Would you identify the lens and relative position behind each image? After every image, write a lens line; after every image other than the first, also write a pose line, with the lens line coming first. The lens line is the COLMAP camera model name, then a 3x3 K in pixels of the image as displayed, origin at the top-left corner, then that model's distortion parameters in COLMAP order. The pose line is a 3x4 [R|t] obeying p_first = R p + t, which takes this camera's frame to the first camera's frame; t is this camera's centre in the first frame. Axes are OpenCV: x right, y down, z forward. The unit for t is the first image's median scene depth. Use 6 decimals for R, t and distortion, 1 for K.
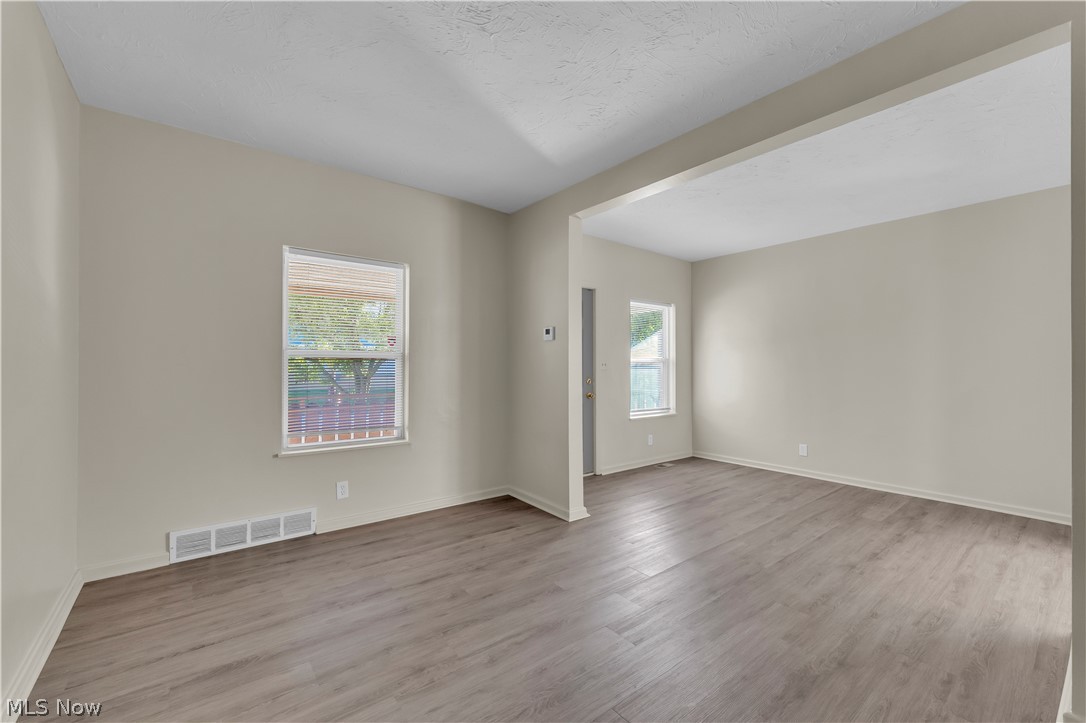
lens RADIAL K [[445.6, 0, 540.1], [0, 445.6, 364.4], [0, 0, 1]] dist [0.000391, -0.000282]
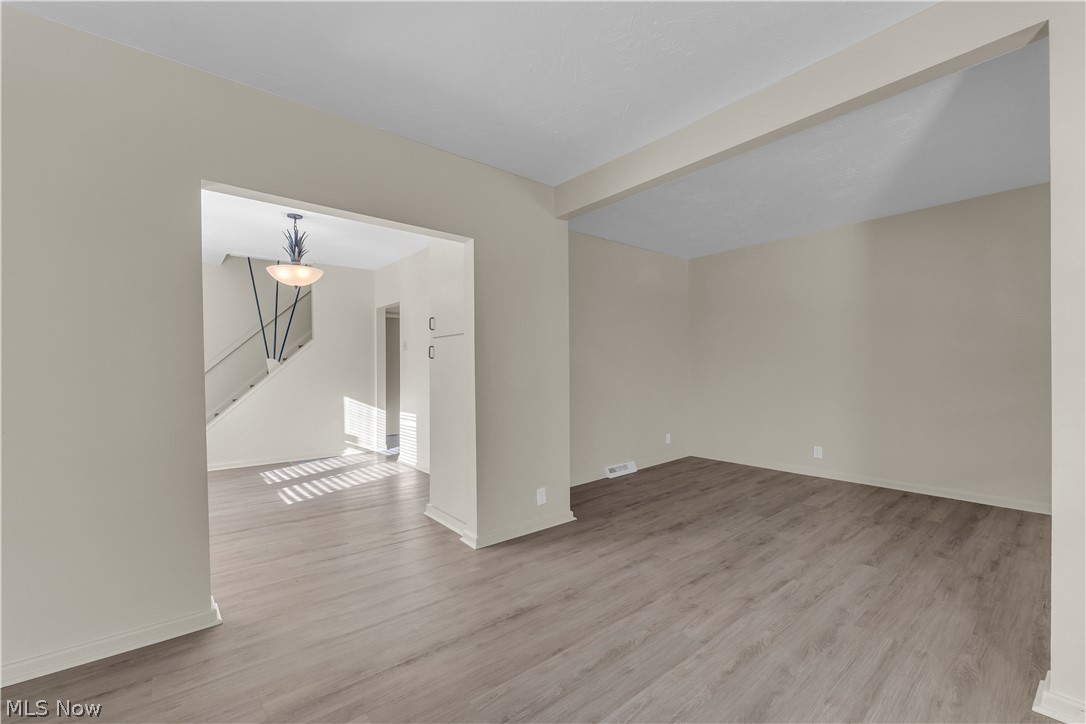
lens RADIAL K [[445.6, 0, 540.7], [0, 445.6, 371.6], [0, 0, 1]] dist [0.000391, -0.000282]
pose [[-0.999783, 0.003597, -0.020543, 0.615350], [0.003525, 0.999988, 0.003544, 0.016604], [0.020555, 0.003471, -0.999783, 1.475663]]
